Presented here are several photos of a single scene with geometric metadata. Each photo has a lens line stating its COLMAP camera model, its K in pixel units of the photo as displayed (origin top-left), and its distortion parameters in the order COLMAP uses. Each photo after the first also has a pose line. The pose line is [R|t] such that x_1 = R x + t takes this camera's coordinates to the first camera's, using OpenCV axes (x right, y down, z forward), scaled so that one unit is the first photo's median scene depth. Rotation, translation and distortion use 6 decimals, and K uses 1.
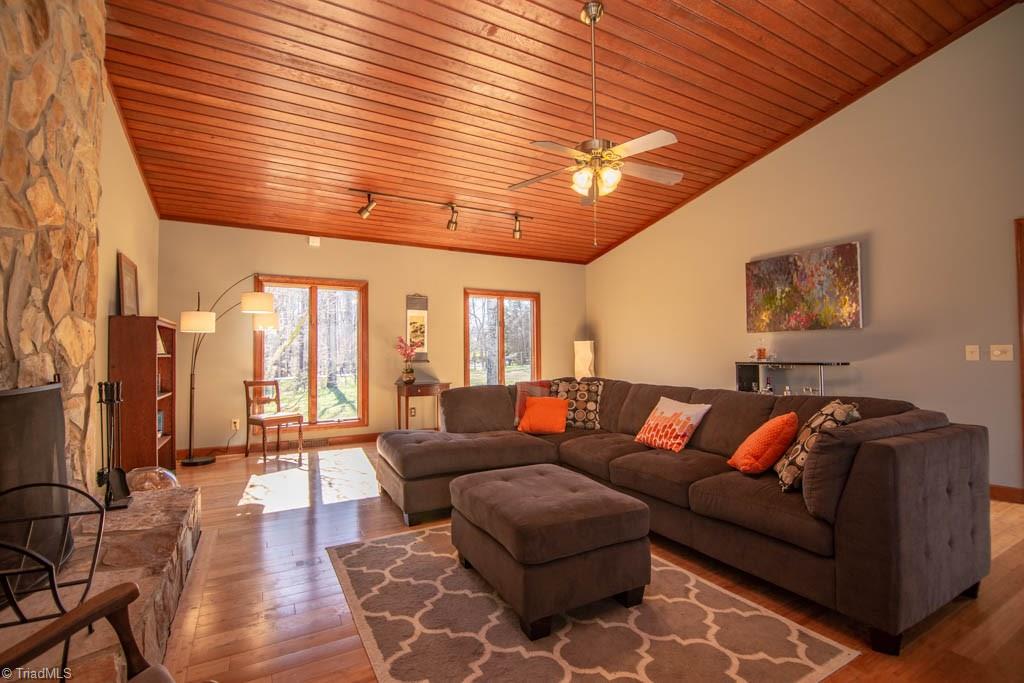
lens RADIAL K [[472.9, 0, 508.3], [0, 472.9, 339.0], [0, 0, 1]] dist [0.008214, -0.000038]
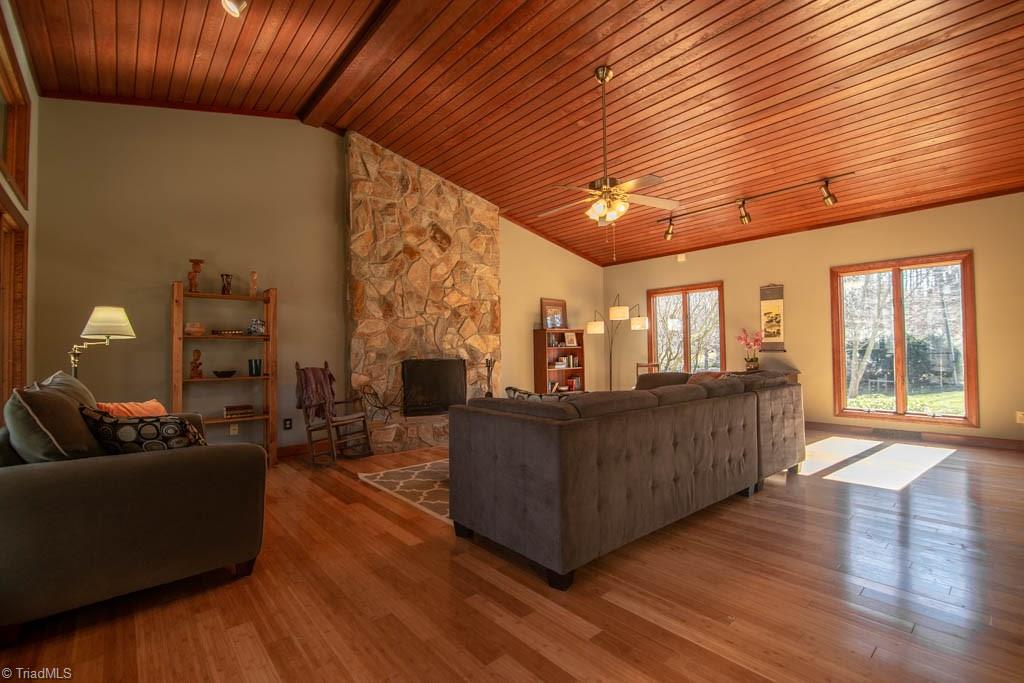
lens RADIAL K [[472.9, 0, 508.3], [0, 472.9, 339.0], [0, 0, 1]] dist [0.008214, -0.000038]
pose [[0.187504, -0.014006, -0.982164, 0.760165], [0.047850, 0.998841, -0.005109, -0.000101], [0.981098, -0.046038, 0.187957, 0.283265]]
